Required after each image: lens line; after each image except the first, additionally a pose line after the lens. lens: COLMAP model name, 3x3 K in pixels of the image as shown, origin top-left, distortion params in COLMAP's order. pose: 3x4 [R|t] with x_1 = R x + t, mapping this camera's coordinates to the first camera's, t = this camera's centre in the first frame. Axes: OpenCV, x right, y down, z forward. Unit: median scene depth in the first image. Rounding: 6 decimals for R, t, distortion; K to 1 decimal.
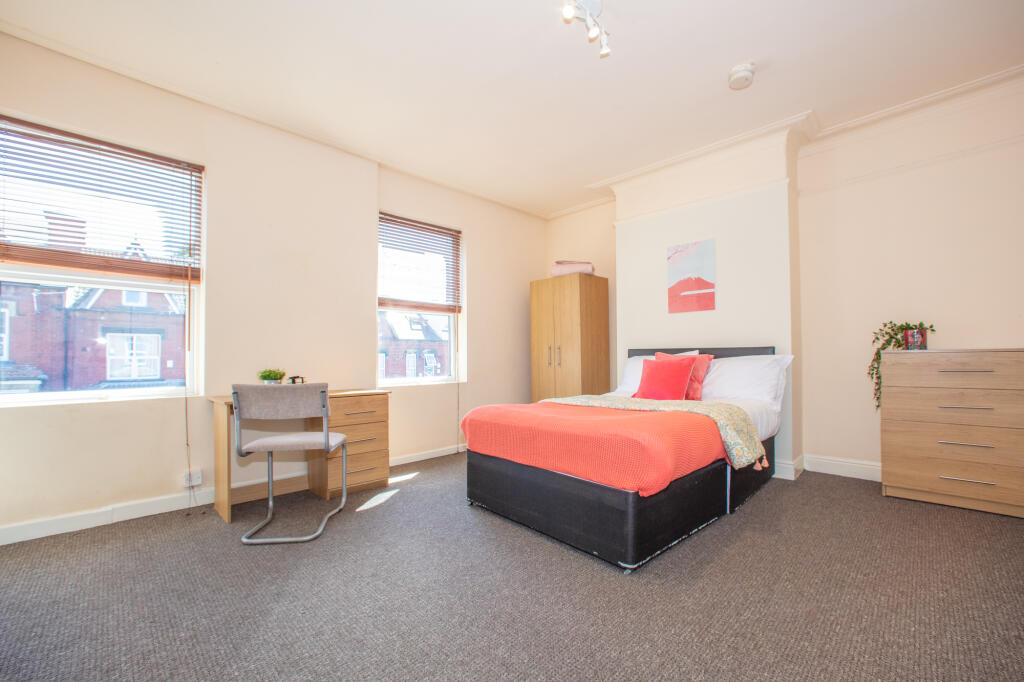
lens RADIAL K [[419.6, 0, 536.1], [0, 419.6, 348.0], [0, 0, 1]] dist [0.001459, 0.000233]
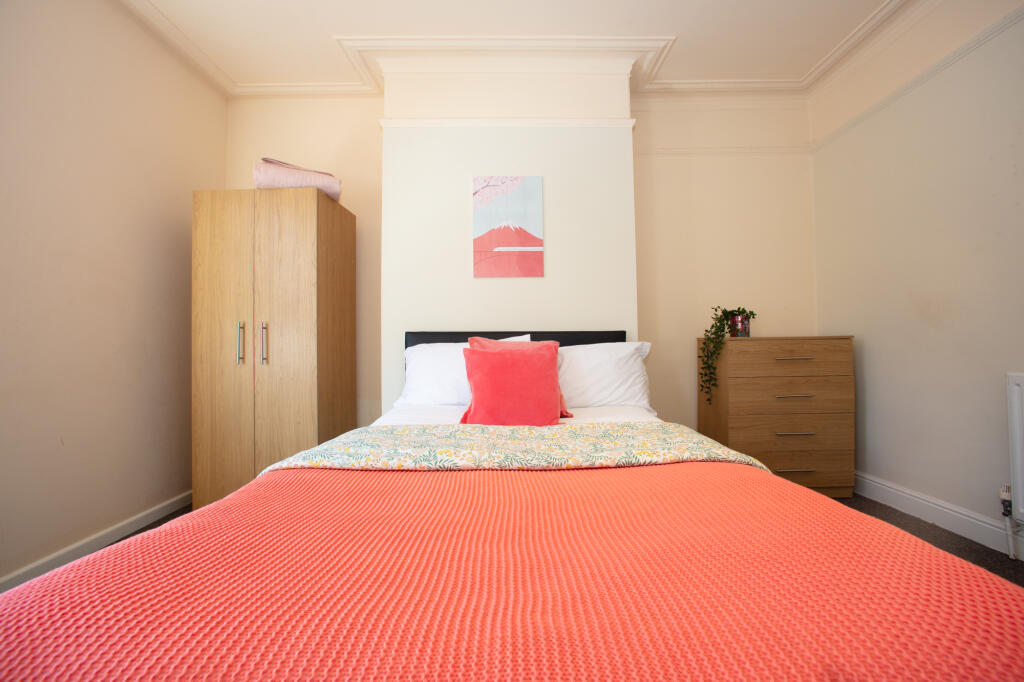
lens RADIAL K [[402.7, 0, 517.2], [0, 402.7, 339.1], [0, 0, 1]] dist [-0.031212, 0.000369]
pose [[0.739360, 0.013098, 0.673183, -0.052746], [-0.012018, 0.999908, -0.006255, 0.016065], [-0.673203, -0.003465, 0.739450, 0.527014]]
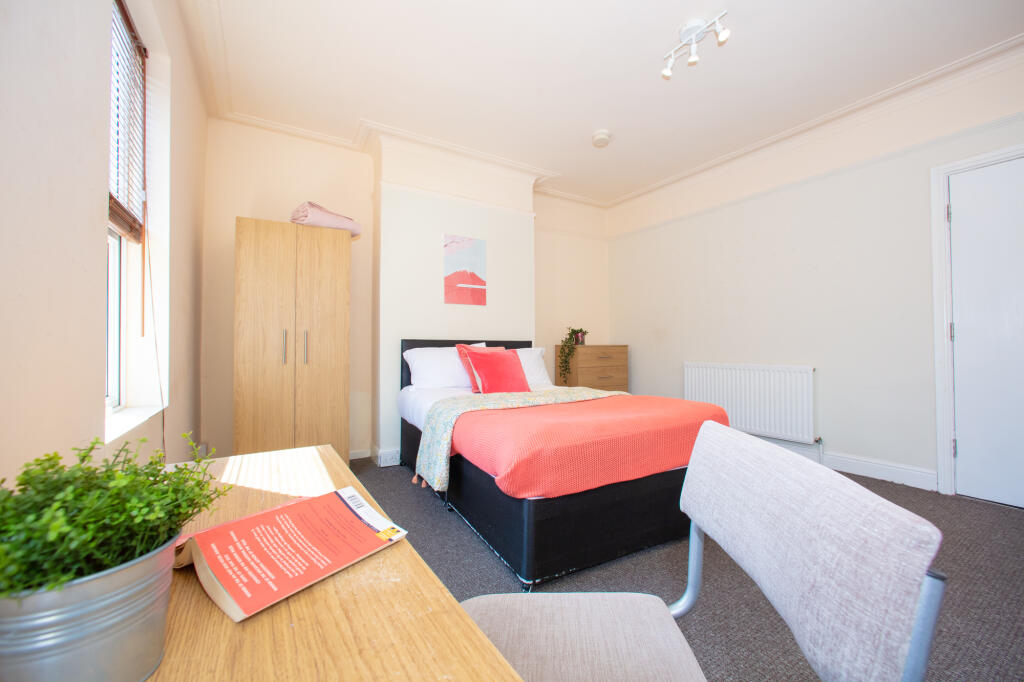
lens RADIAL K [[402.7, 0, 517.2], [0, 402.7, 339.1], [0, 0, 1]] dist [-0.031212, 0.000369]
pose [[0.278020, 0.023550, 0.960287, -0.539880], [-0.022754, 0.999580, -0.017926, 0.012013], [-0.960306, -0.016867, 0.278439, 0.620714]]
